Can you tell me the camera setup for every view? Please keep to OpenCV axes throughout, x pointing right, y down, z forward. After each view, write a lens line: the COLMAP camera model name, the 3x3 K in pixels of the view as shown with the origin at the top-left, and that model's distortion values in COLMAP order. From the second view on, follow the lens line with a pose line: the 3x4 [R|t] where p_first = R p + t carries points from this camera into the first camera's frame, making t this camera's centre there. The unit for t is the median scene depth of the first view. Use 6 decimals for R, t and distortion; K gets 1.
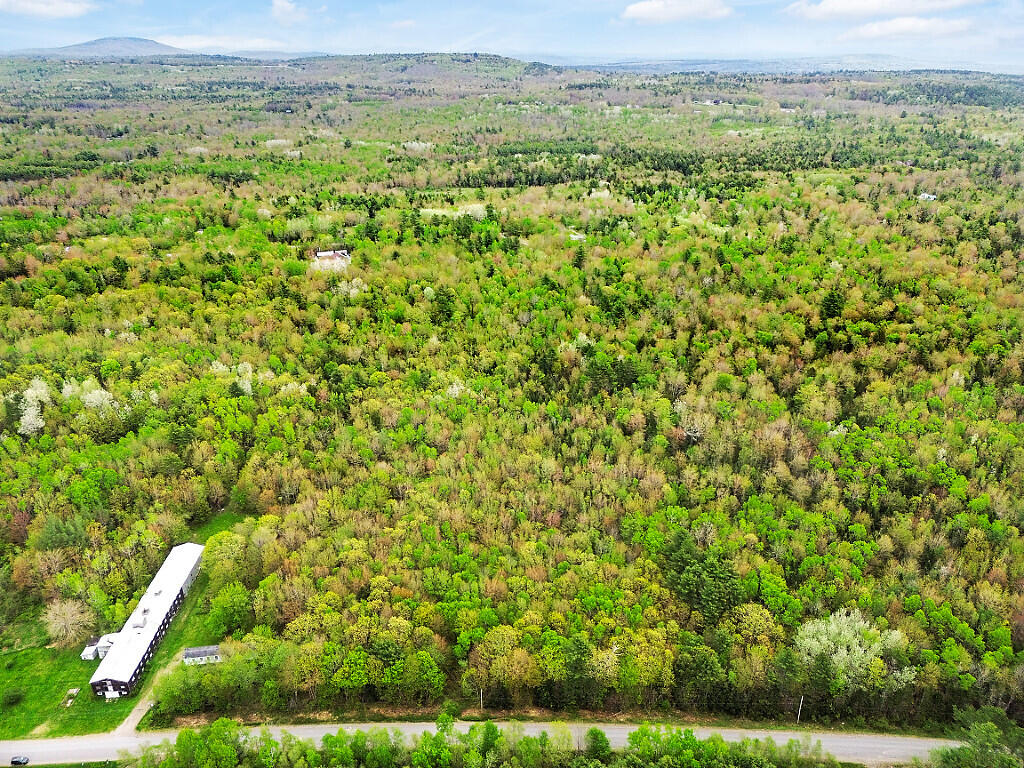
lens RADIAL K [[687.3, 0, 512.0], [0, 687.3, 384.0], [0, 0, 1]] dist [0.063692, -0.051027]
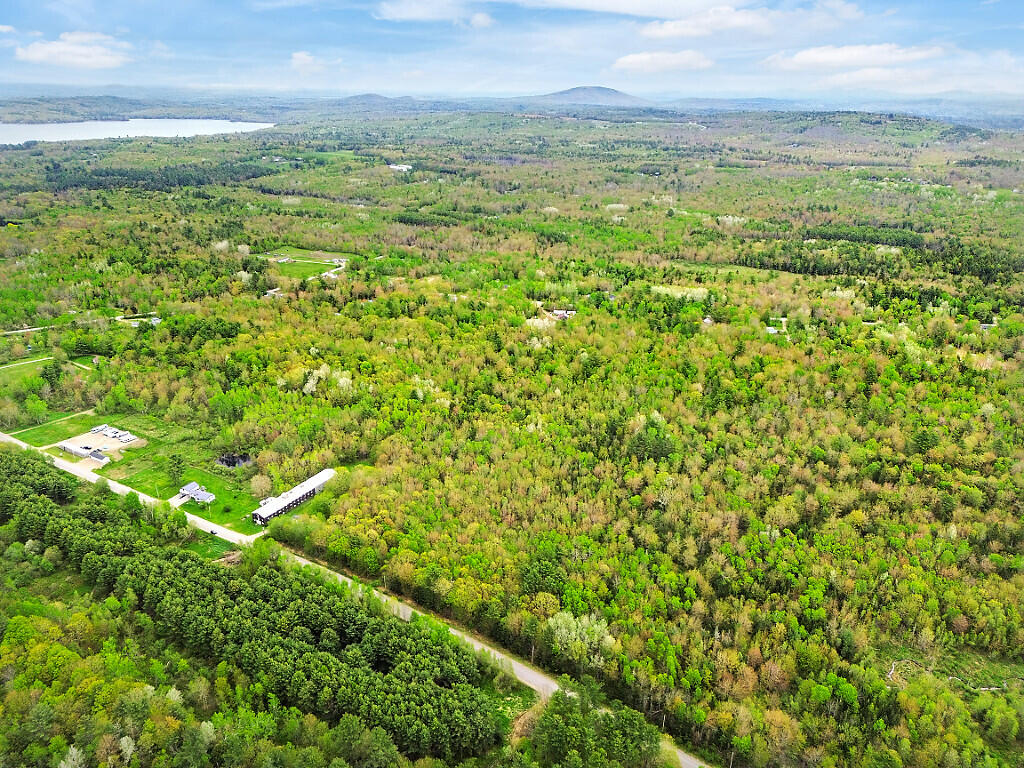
lens RADIAL K [[687.3, 0, 512.0], [0, 687.3, 384.0], [0, 0, 1]] dist [0.063692, -0.051027]
pose [[0.846968, 0.207310, -0.489559, 0.532842], [-0.235022, 0.971977, 0.004994, -0.073131], [0.476875, 0.110827, 0.871956, -0.253559]]
